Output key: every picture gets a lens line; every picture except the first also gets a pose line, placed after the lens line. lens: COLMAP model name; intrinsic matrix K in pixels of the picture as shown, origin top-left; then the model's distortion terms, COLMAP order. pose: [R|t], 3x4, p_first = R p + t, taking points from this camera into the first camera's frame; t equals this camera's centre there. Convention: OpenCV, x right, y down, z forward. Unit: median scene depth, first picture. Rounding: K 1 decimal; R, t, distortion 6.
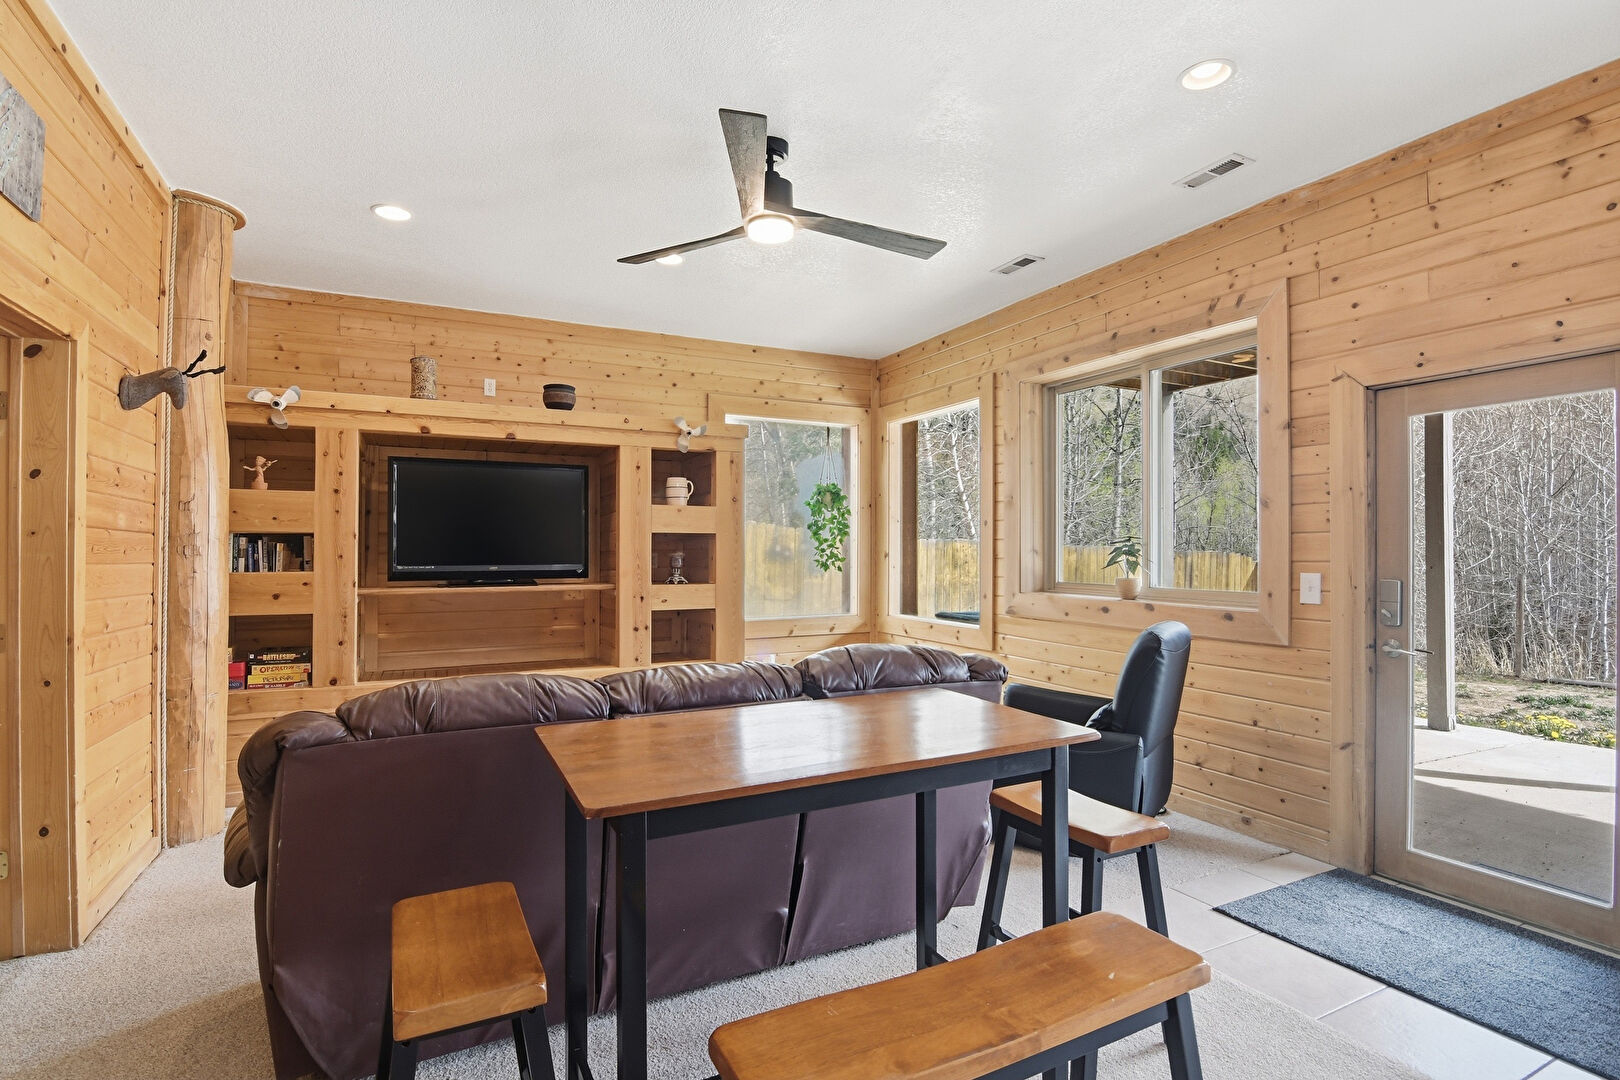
lens RADIAL K [[813.8, 0, 812.9], [0, 813.8, 547.0], [0, 0, 1]] dist [-0.010454, -0.010096]
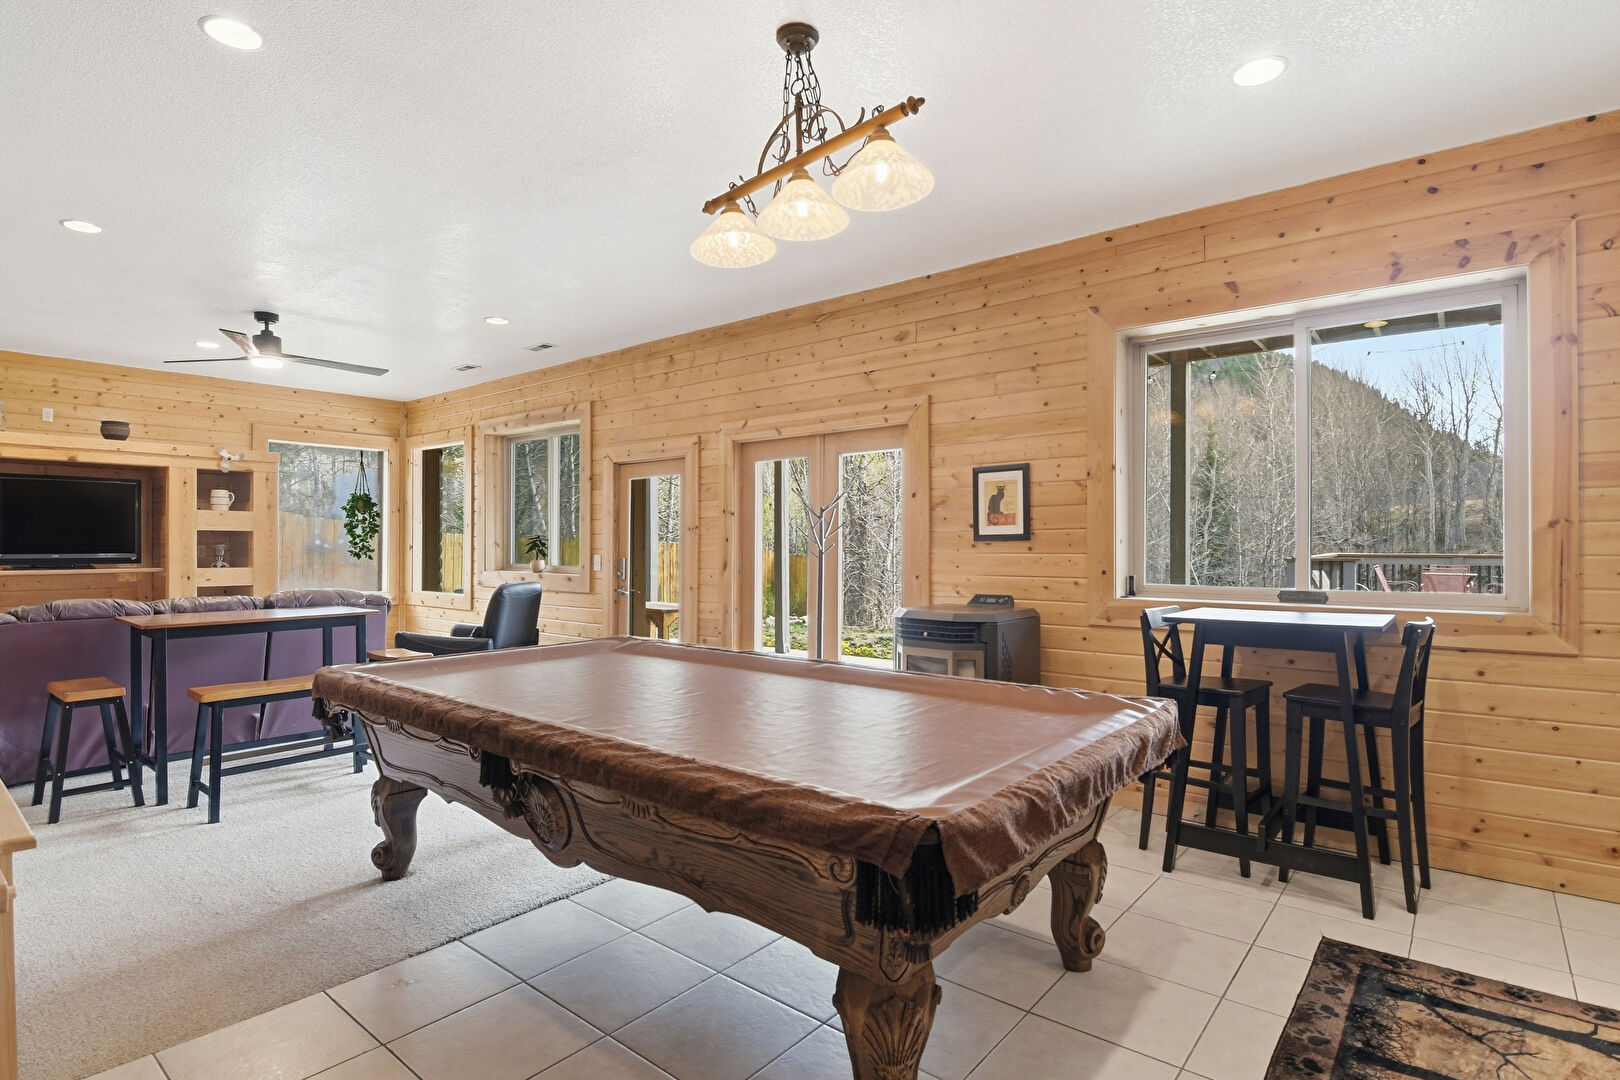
lens RADIAL K [[813.8, 0, 812.9], [0, 813.8, 547.0], [0, 0, 1]] dist [-0.010454, -0.010096]
pose [[0.909790, 0.000346, 0.415068, 0.178669], [-0.002899, 0.999981, 0.005521, 0.000245], [-0.415058, -0.006226, 0.909774, -0.655067]]
